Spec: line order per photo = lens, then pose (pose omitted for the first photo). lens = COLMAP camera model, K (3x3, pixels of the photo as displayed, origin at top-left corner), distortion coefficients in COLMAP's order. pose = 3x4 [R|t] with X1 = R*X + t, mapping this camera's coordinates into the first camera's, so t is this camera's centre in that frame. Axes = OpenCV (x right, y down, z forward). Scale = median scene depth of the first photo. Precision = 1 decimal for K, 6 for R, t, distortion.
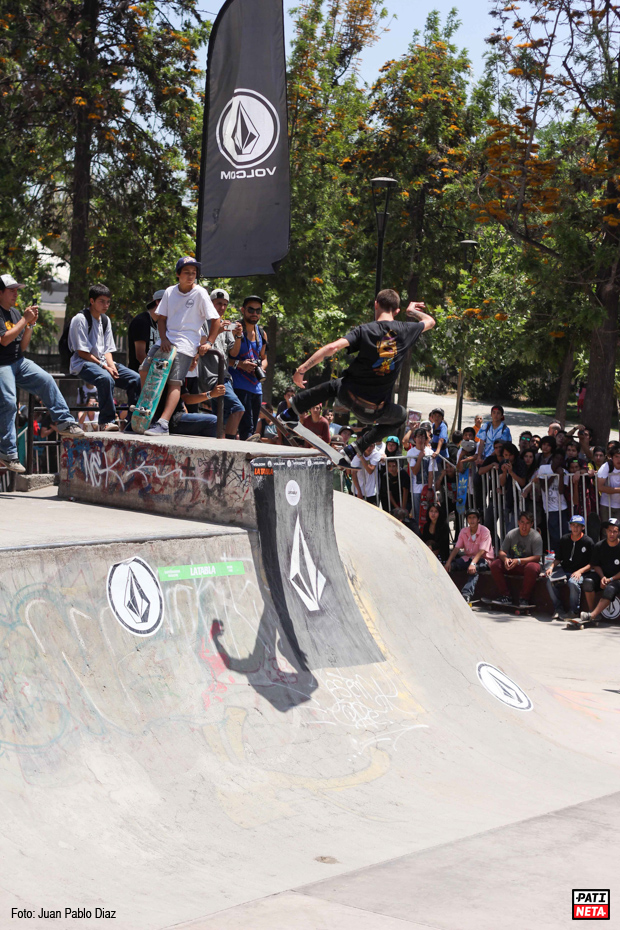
lens RADIAL K [[2182.0, 0, 310.0], [0, 2182.0, 465.0], [0, 0, 1]] dist [-0.079675, -0.153627]
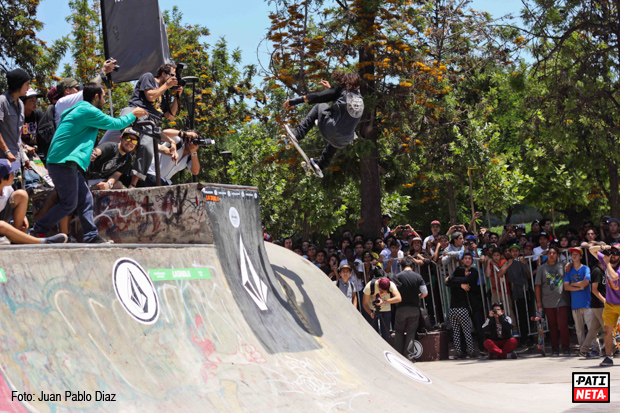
lens RADIAL K [[1454.7, 0, 310.0], [0, 1454.7, 206.5], [0, 0, 1]] dist [-0.079675, -0.153627]
pose [[0.980255, -0.099632, 0.170804, -0.105117], [0.117905, 0.987937, -0.100389, 0.093725], [-0.158742, 0.118545, 0.980178, 0.196549]]
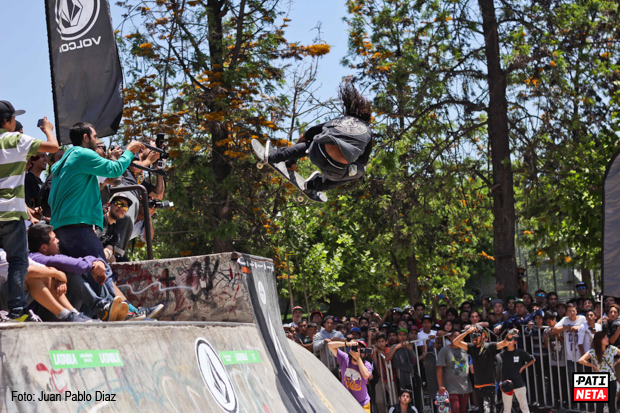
lens RADIAL K [[1448.9, 0, 310.0], [0, 1448.9, 206.5], [0, 0, 1]] dist [-0.026607, -0.021067]
pose [[0.918009, -0.089652, 0.386292, -0.256795], [0.153229, 0.978646, -0.137016, 0.072462], [-0.365759, 0.184973, 0.912143, 0.339546]]
